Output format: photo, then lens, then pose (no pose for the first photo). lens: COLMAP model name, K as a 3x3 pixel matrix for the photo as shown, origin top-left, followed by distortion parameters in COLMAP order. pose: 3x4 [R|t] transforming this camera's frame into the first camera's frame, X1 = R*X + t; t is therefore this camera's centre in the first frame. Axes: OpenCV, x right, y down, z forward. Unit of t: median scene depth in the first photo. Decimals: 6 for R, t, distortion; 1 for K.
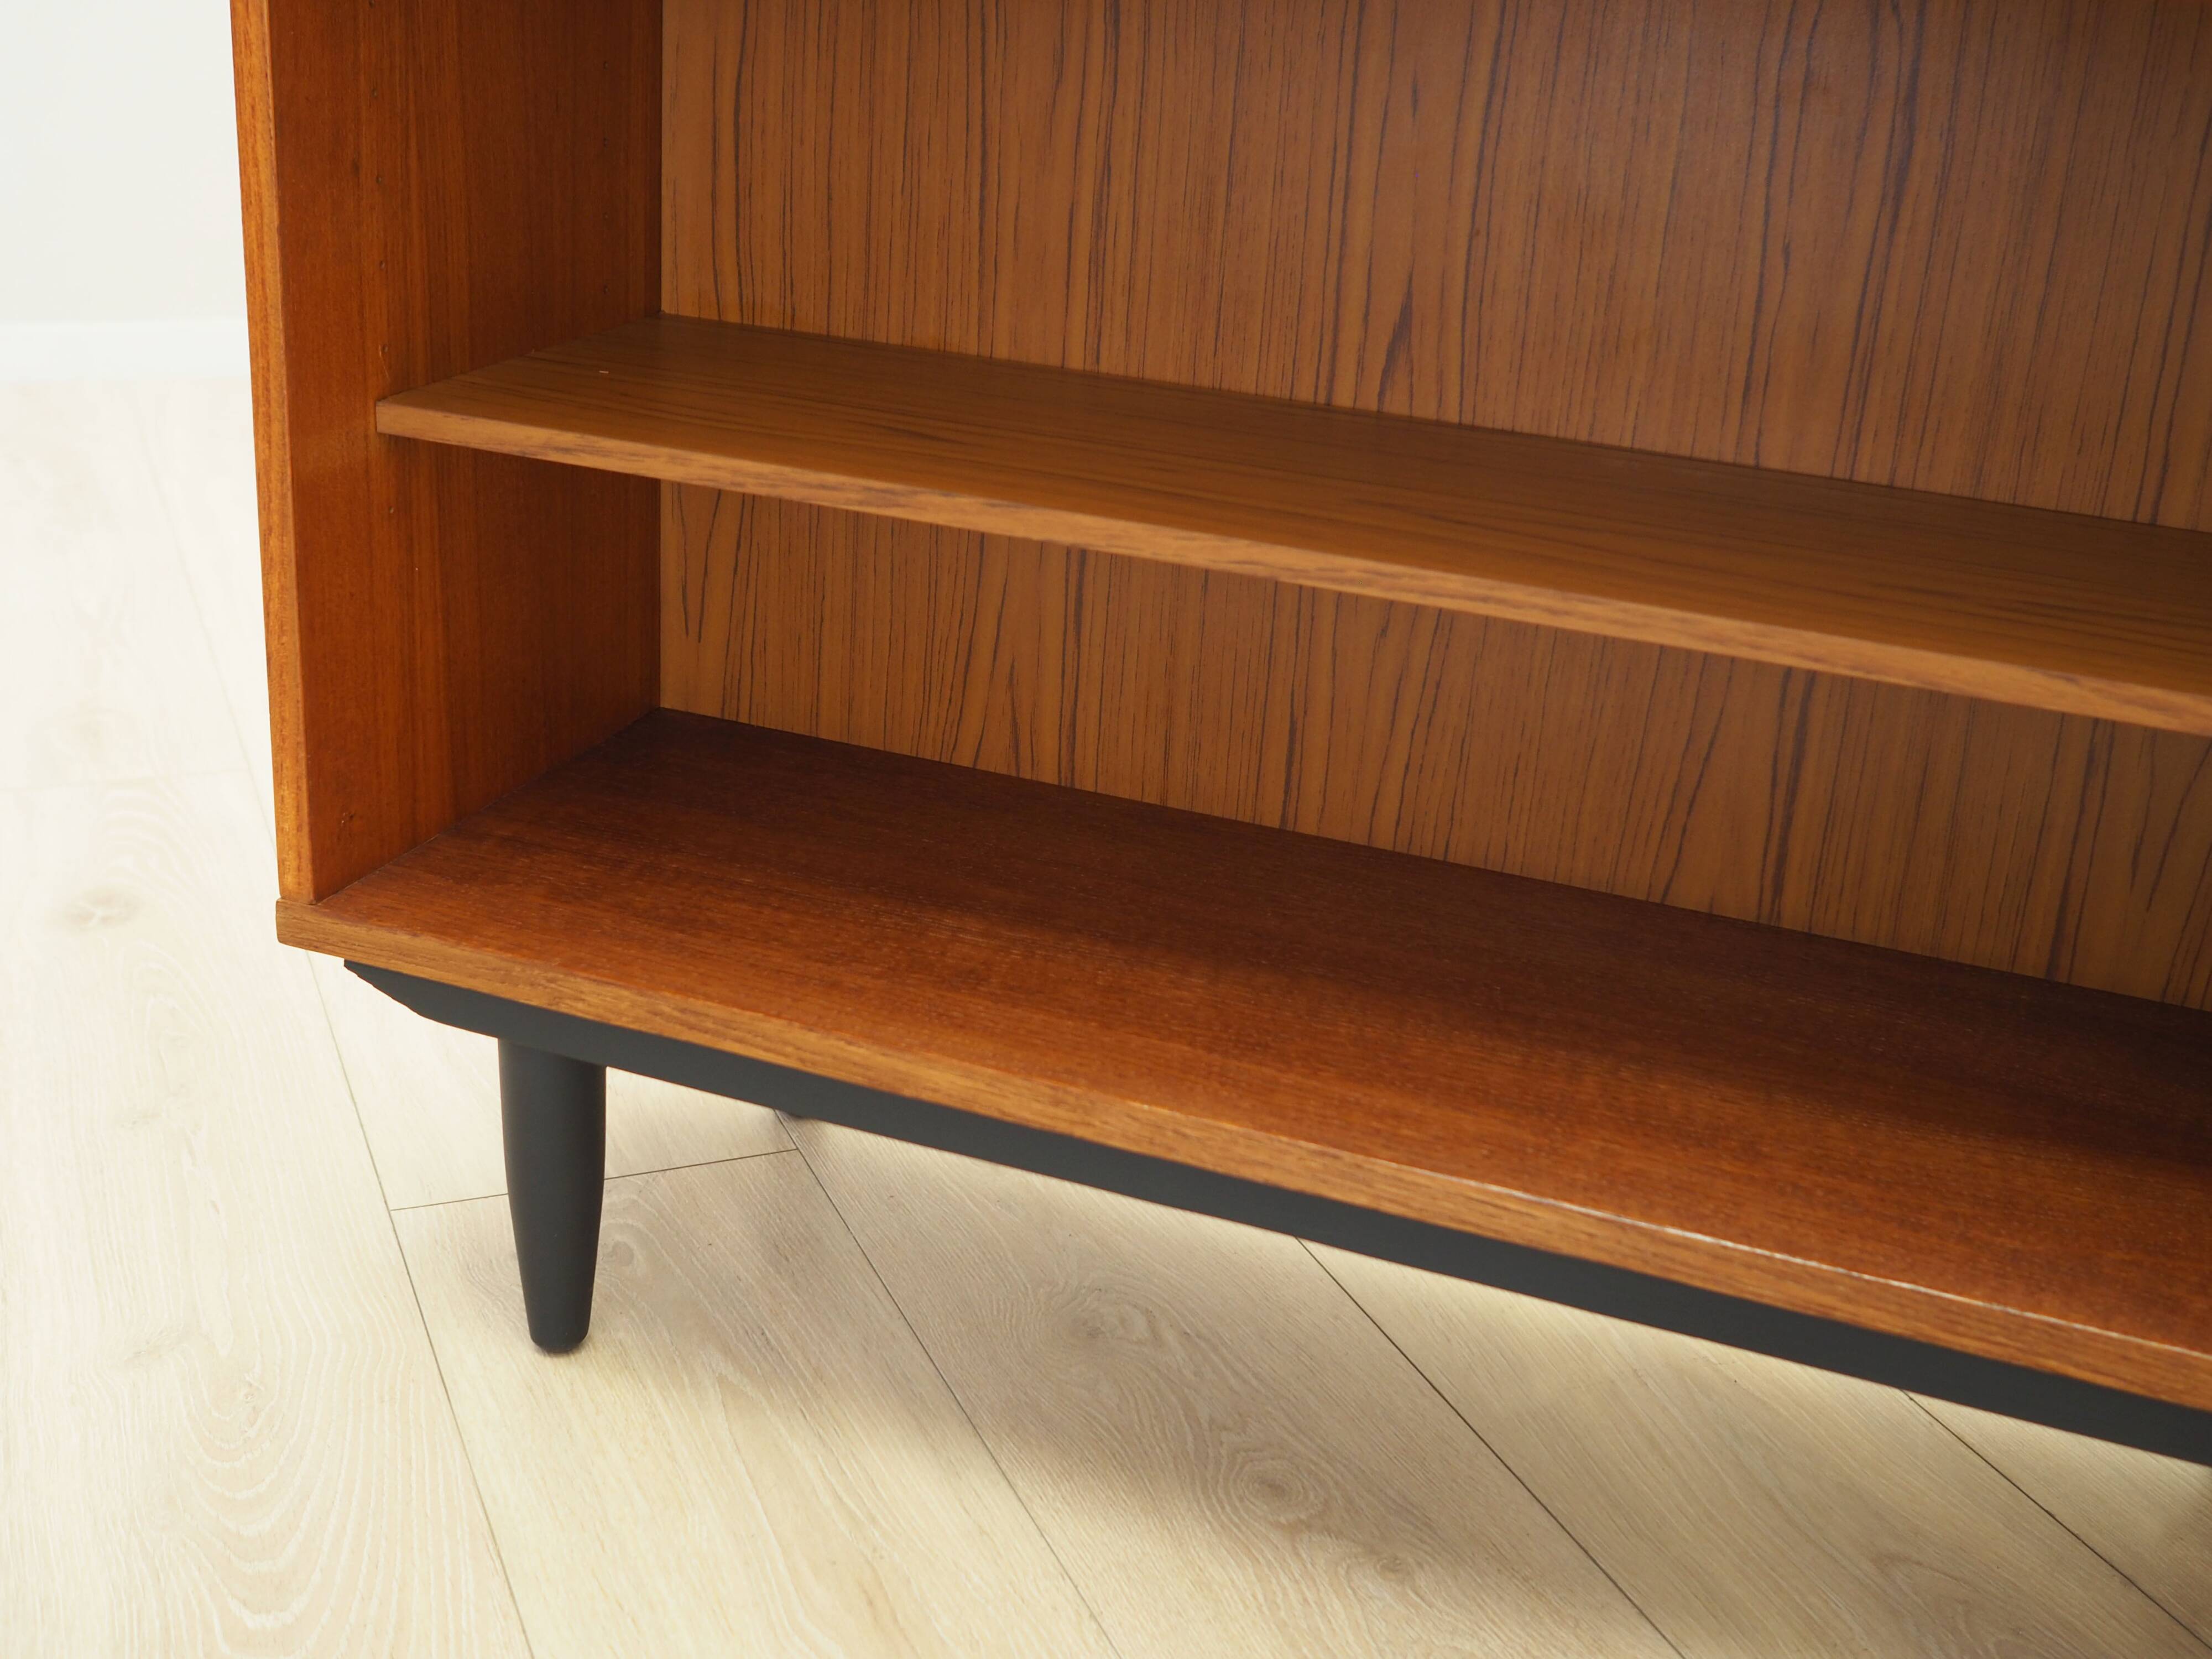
lens RADIAL K [[2488.3, 0, 1096.9], [0, 2488.3, 740.9], [0, 0, 1]] dist [-0.023774, 0.011821]
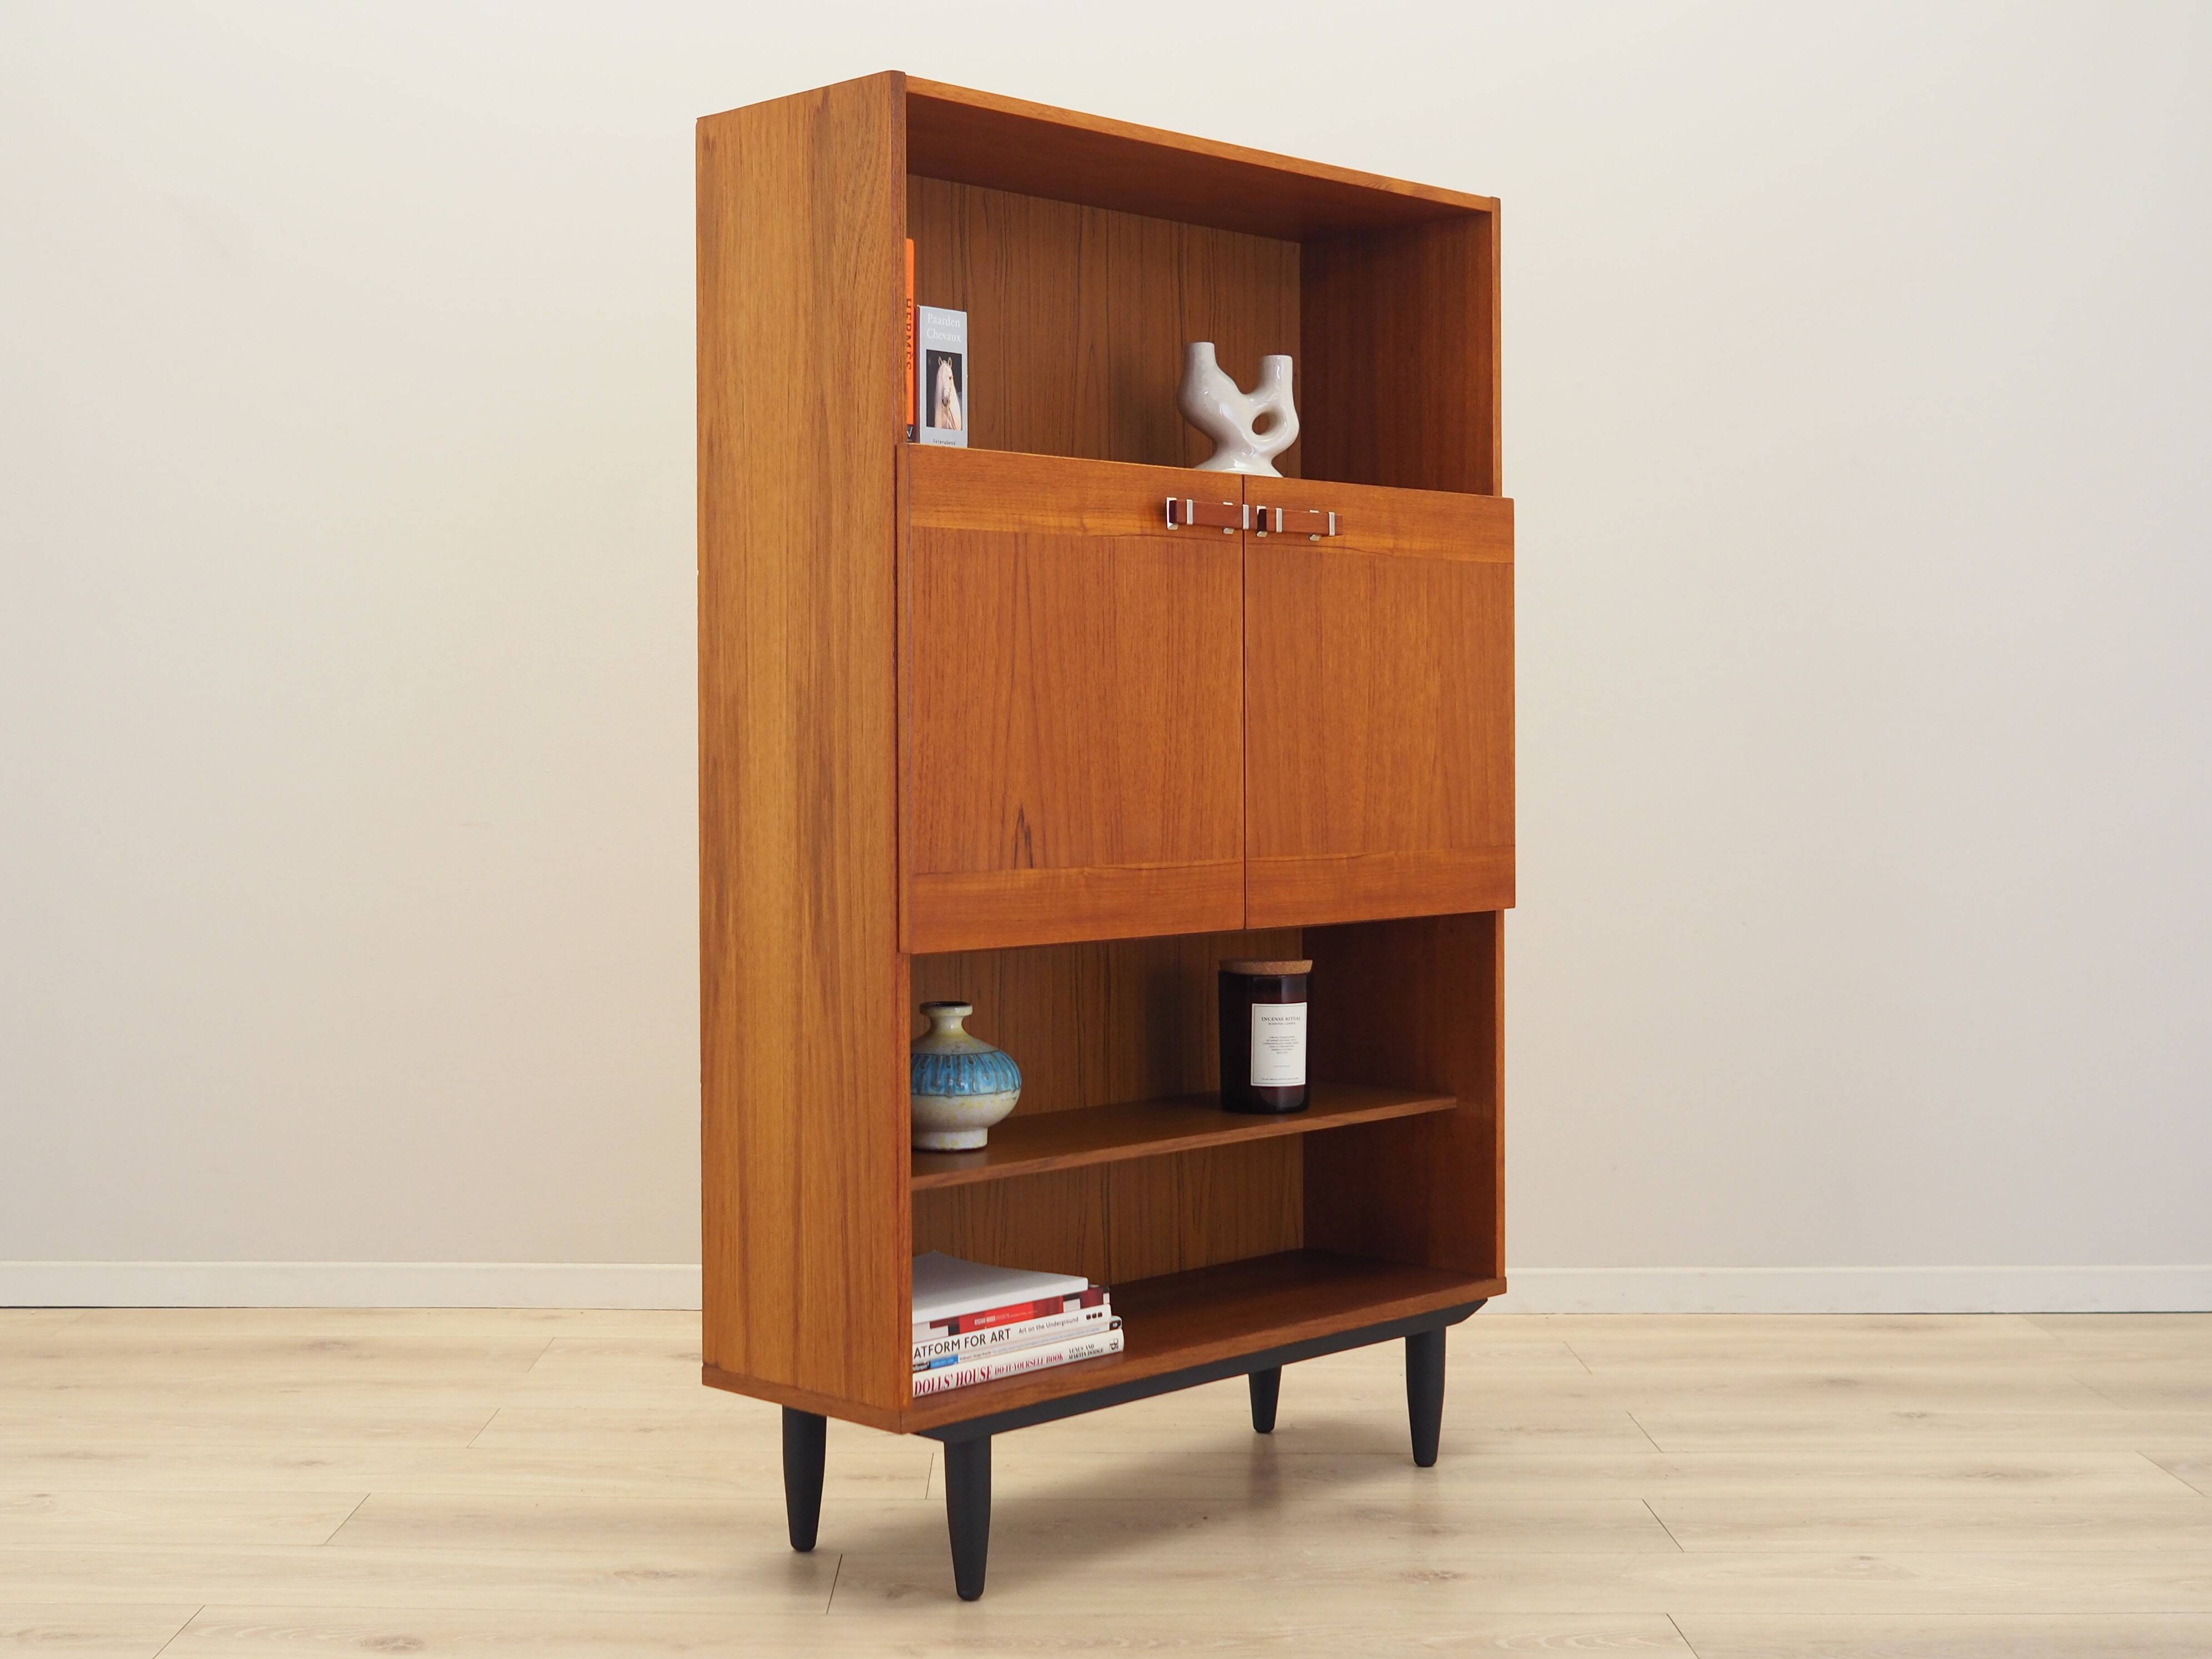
lens RADIAL K [[2963.4, 0, 1028.1], [0, 2963.4, 823.5], [0, 0, 1]] dist [-0.018538, 0.025510]
pose [[0.410537, -0.093338, 0.907054, -2.674326], [0.345607, 0.936455, -0.060060, -0.233788], [-0.843810, 0.338141, 0.416708, -0.370468]]
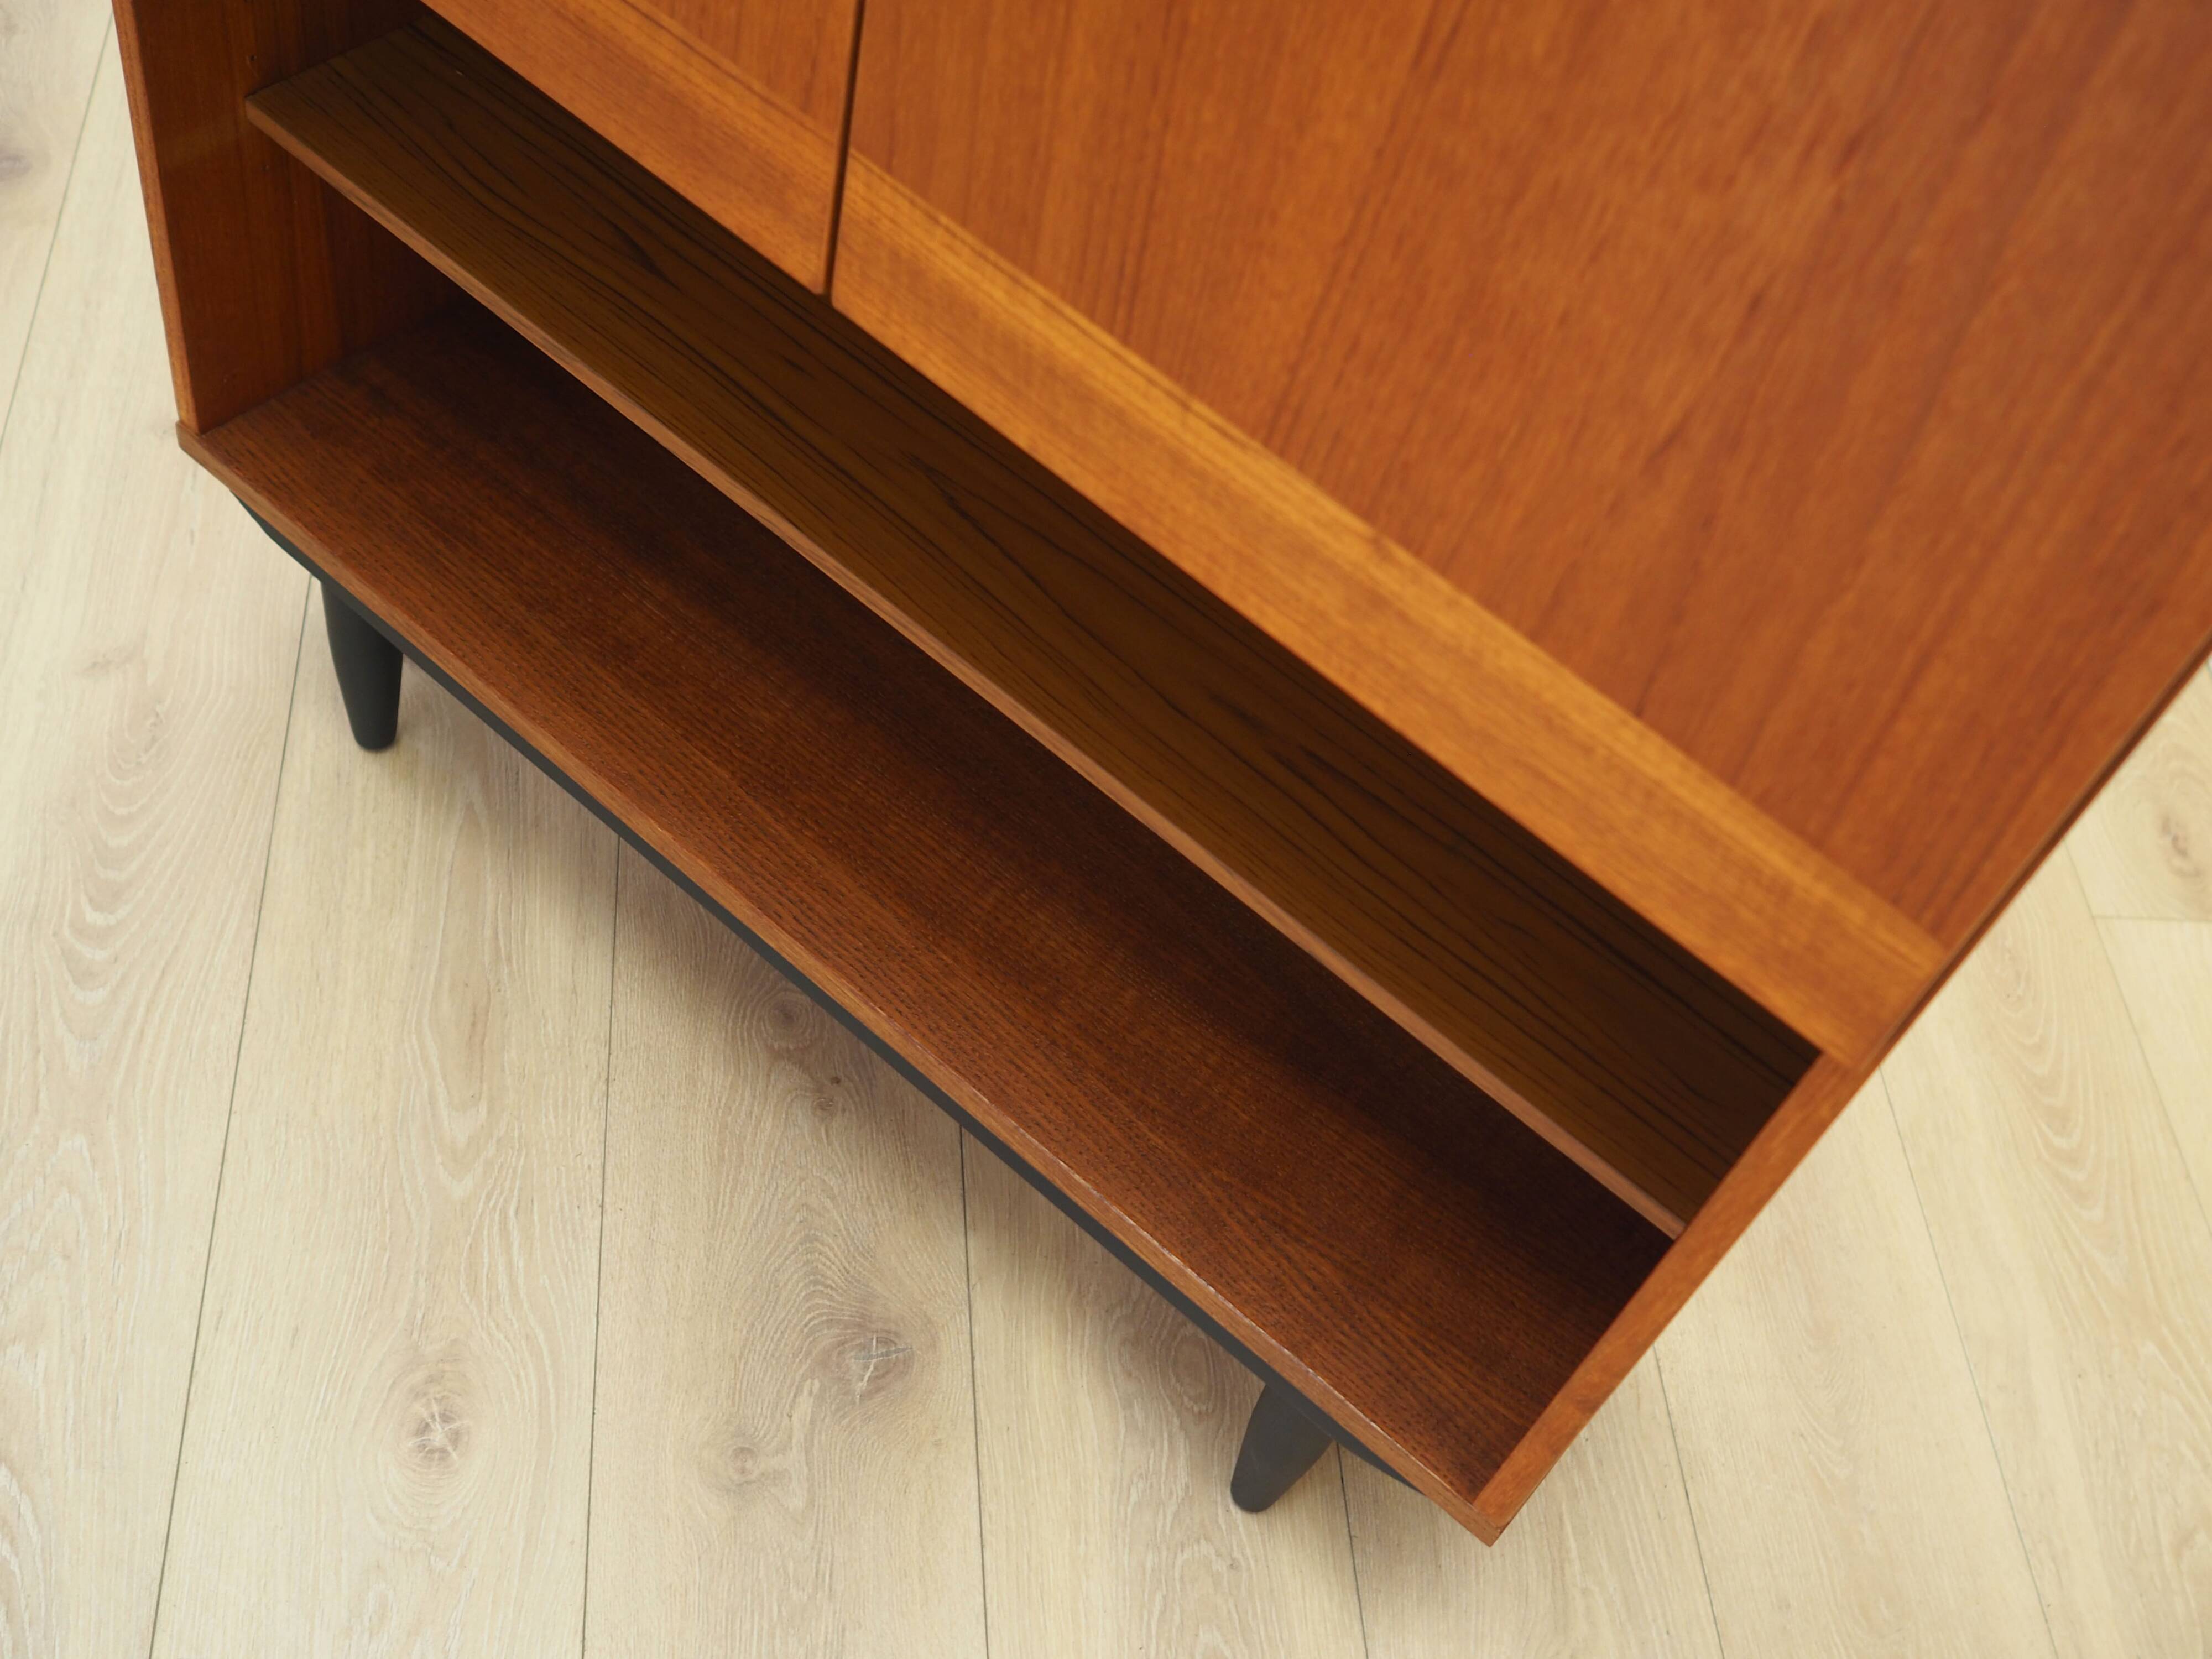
lens RADIAL K [[2456.4, 0, 1154.0], [0, 2456.4, 926.3], [0, 0, 1]] dist [-0.029634, 0.023025]
pose [[0.938763, 0.333230, -0.087646, 0.385274], [-0.237408, 0.809896, 0.536383, -0.566003], [0.249723, -0.482728, 0.839411, -0.116992]]
